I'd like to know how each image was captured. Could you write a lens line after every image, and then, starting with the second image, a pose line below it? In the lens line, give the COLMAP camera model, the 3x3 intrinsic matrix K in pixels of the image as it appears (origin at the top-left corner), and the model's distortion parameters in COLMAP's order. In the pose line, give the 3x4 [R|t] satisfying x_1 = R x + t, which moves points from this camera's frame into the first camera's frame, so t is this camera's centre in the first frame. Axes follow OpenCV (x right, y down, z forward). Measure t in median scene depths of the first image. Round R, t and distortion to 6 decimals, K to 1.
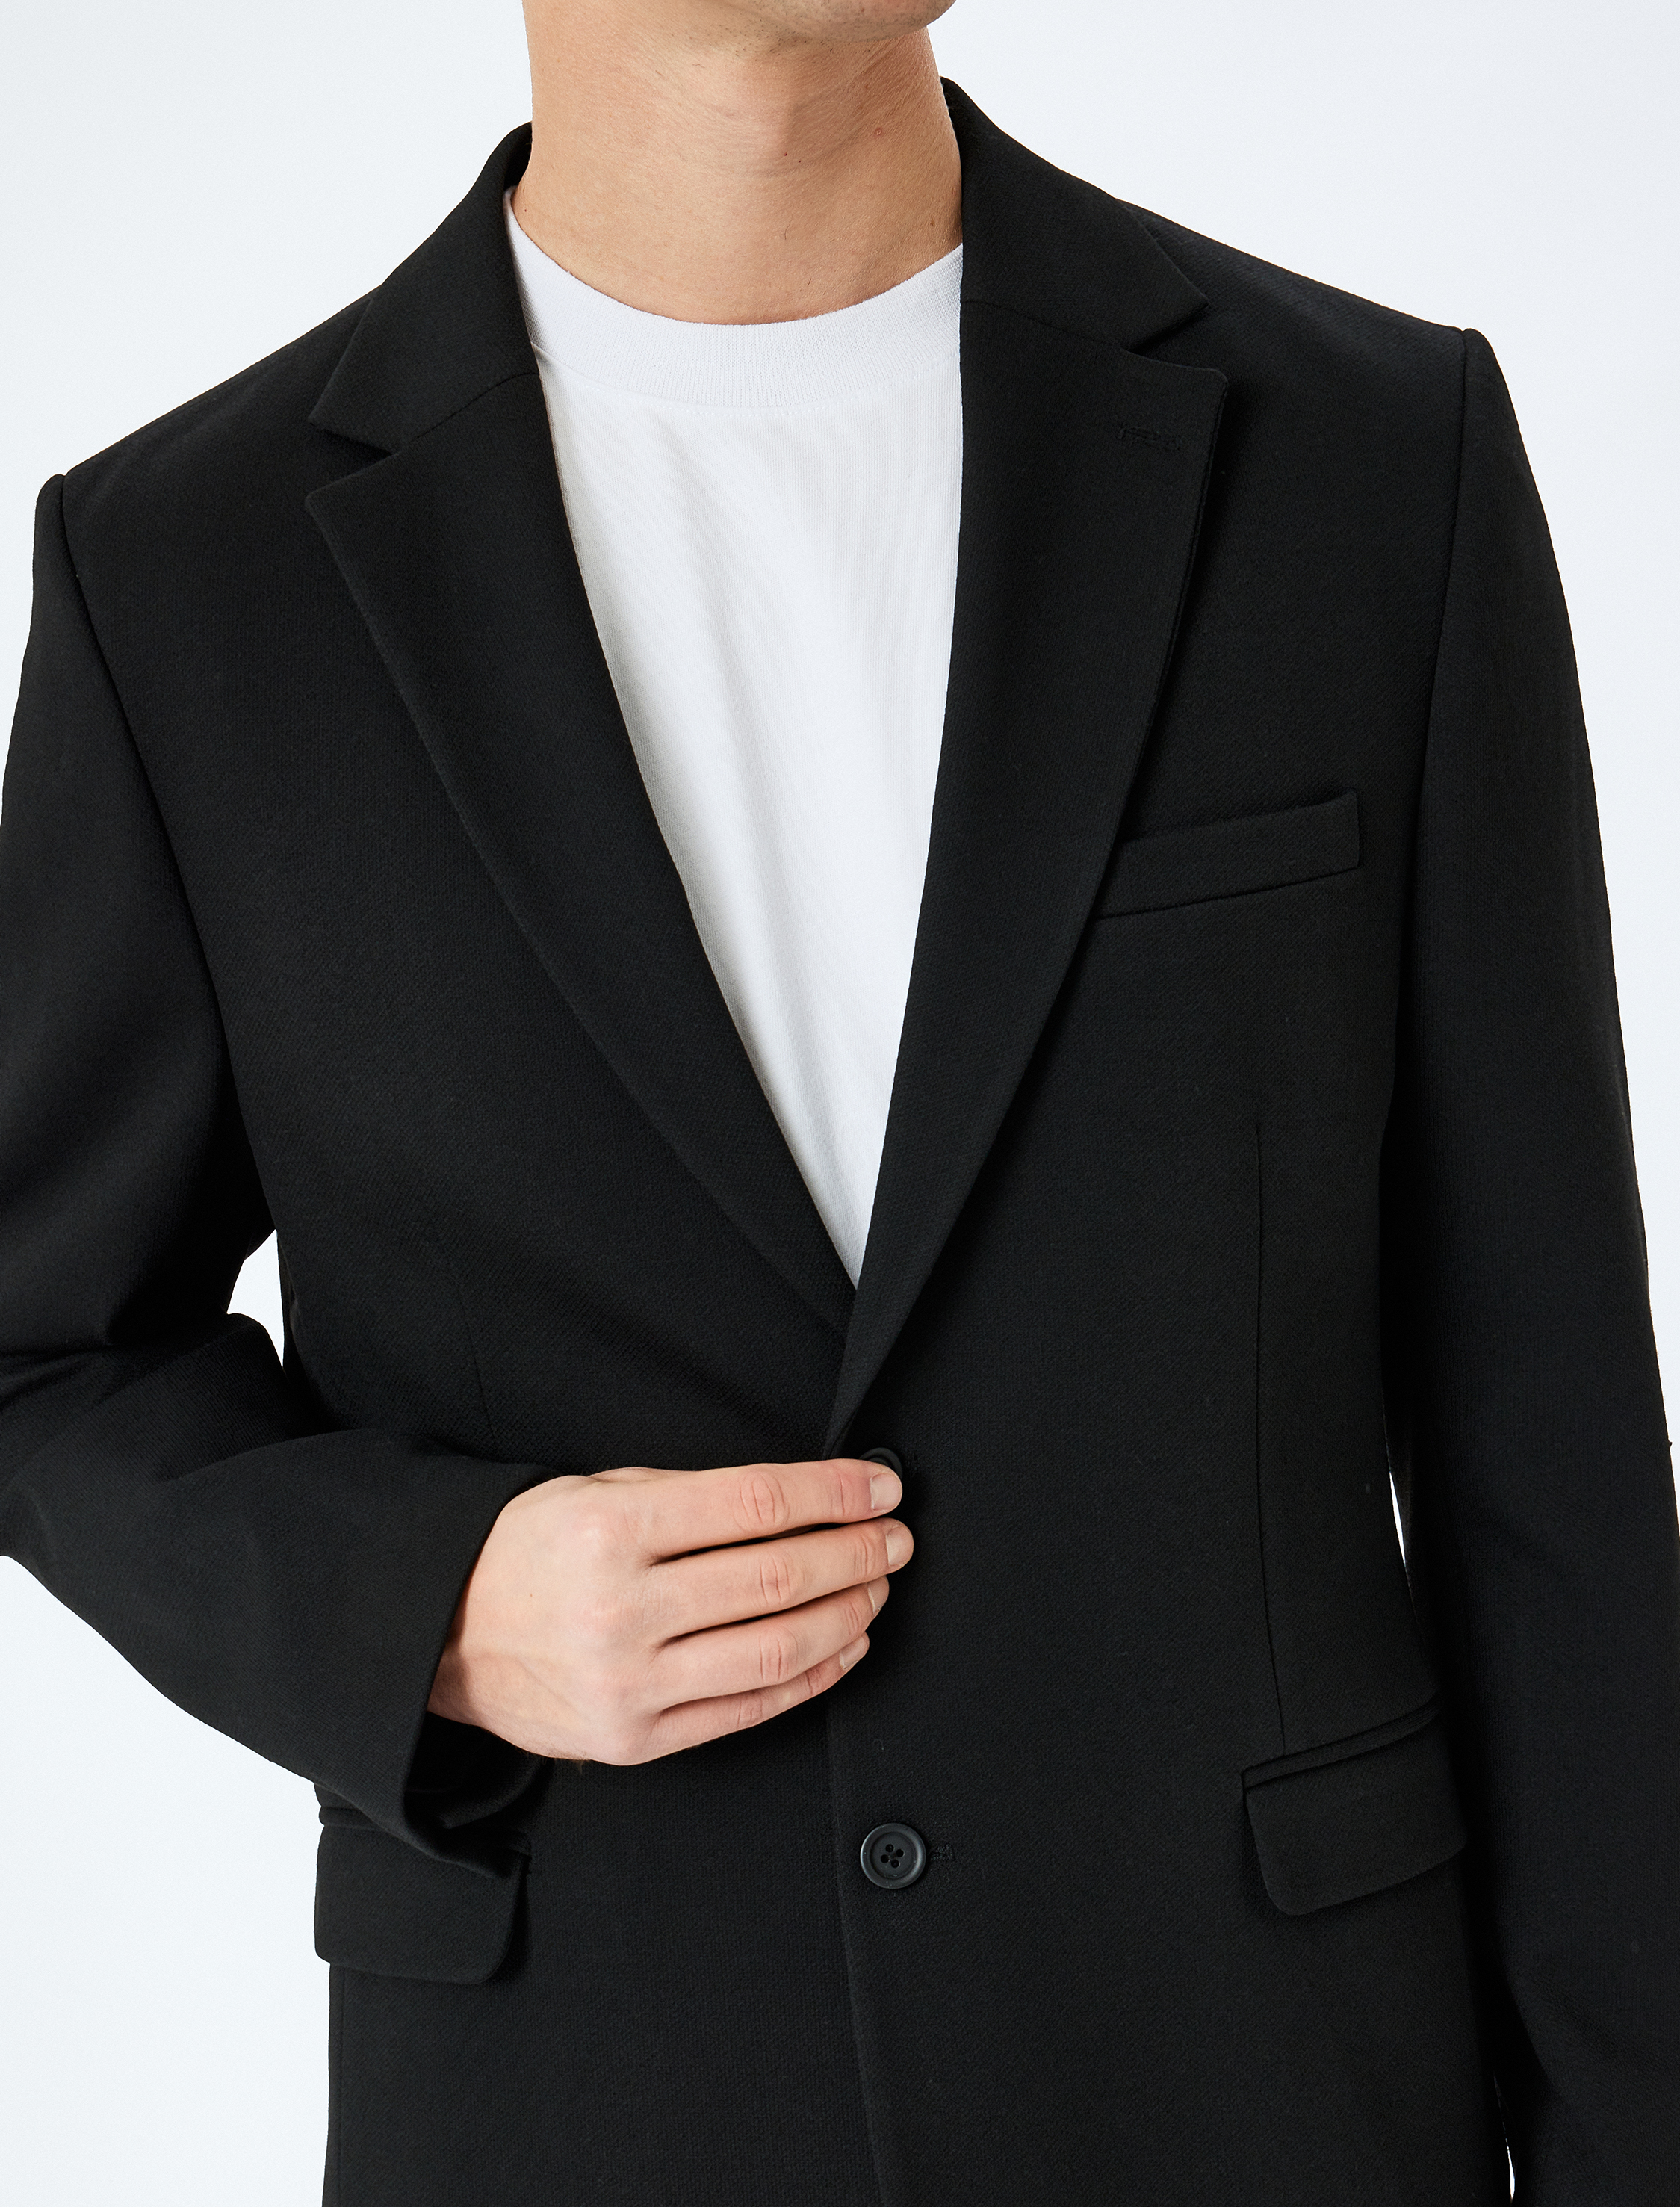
lens RADIAL K [[3686.9, 0, 840.0], [0, 3686.9, 1103.5], [0, 0, 1]] dist [0.633656, -3.233366]
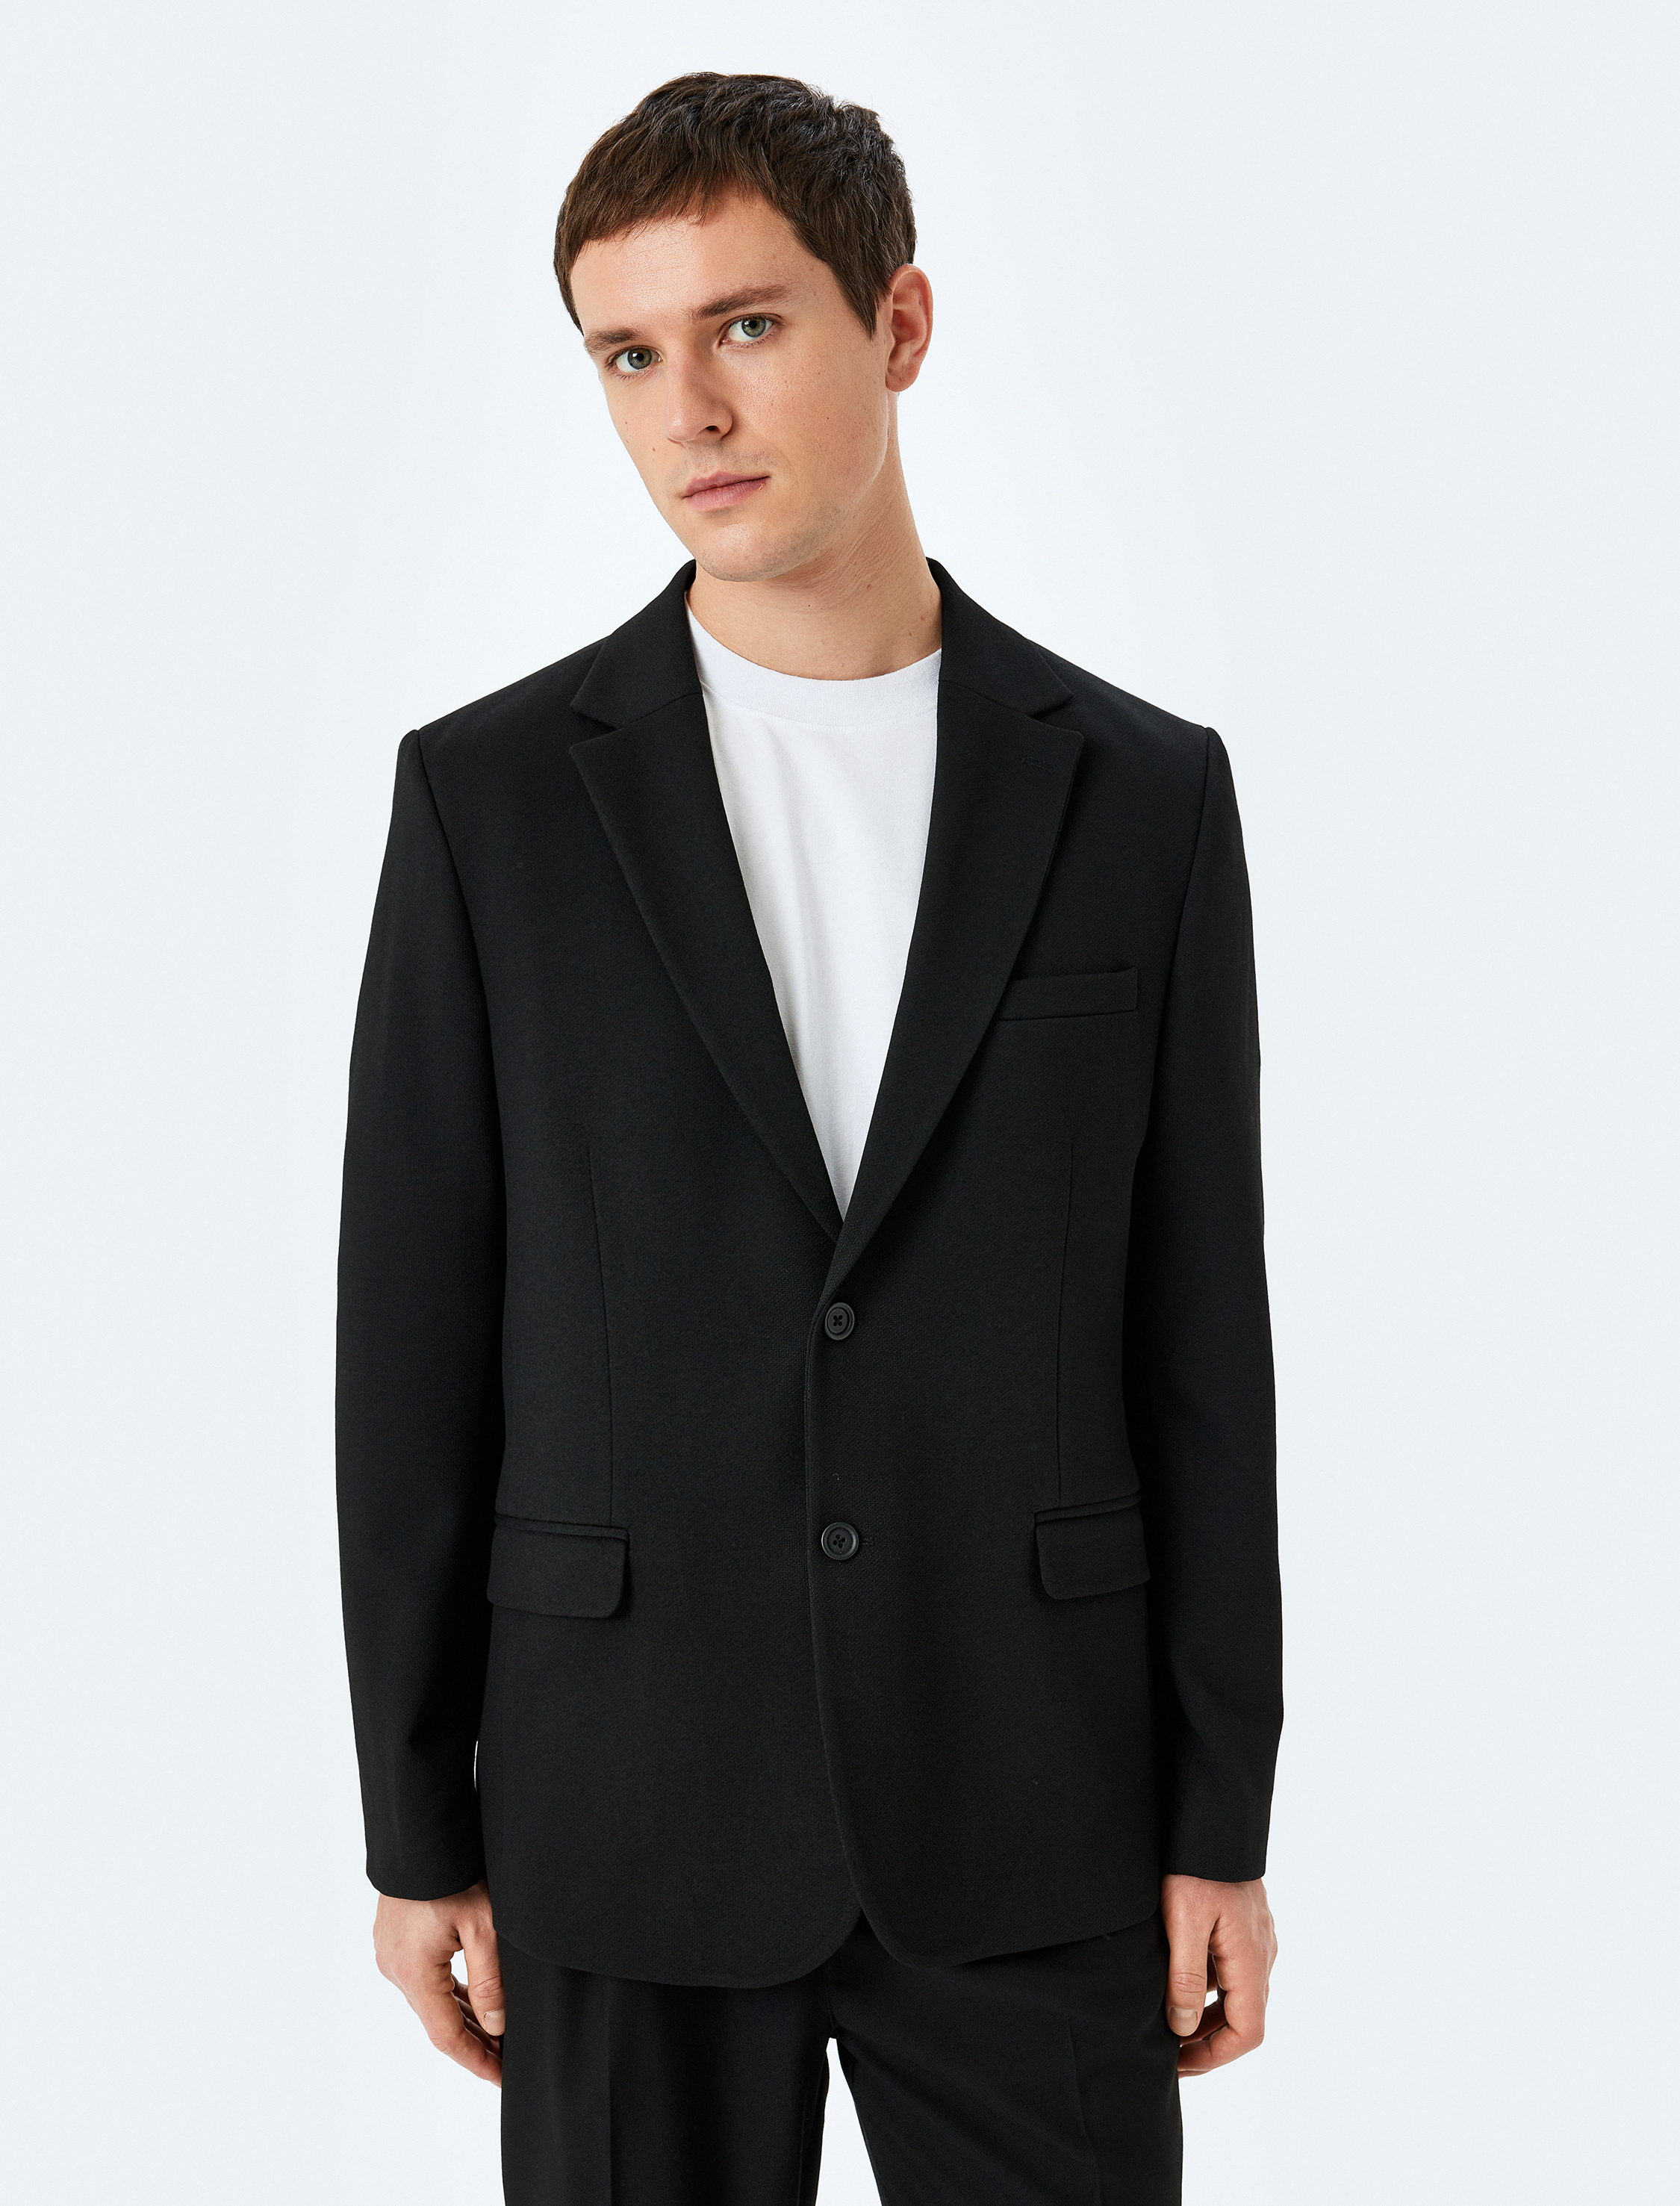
lens RADIAL K [[3685.2, 0, 840.0], [0, 3685.2, 1103.0], [0, 0, 1]] dist [0.633656, -3.233366]
pose [[0.986413, 0.092709, 0.135623, -0.236365], [-0.075475, 0.989011, -0.127122, 0.215855], [-0.145918, 0.115158, 0.982571, -0.712999]]
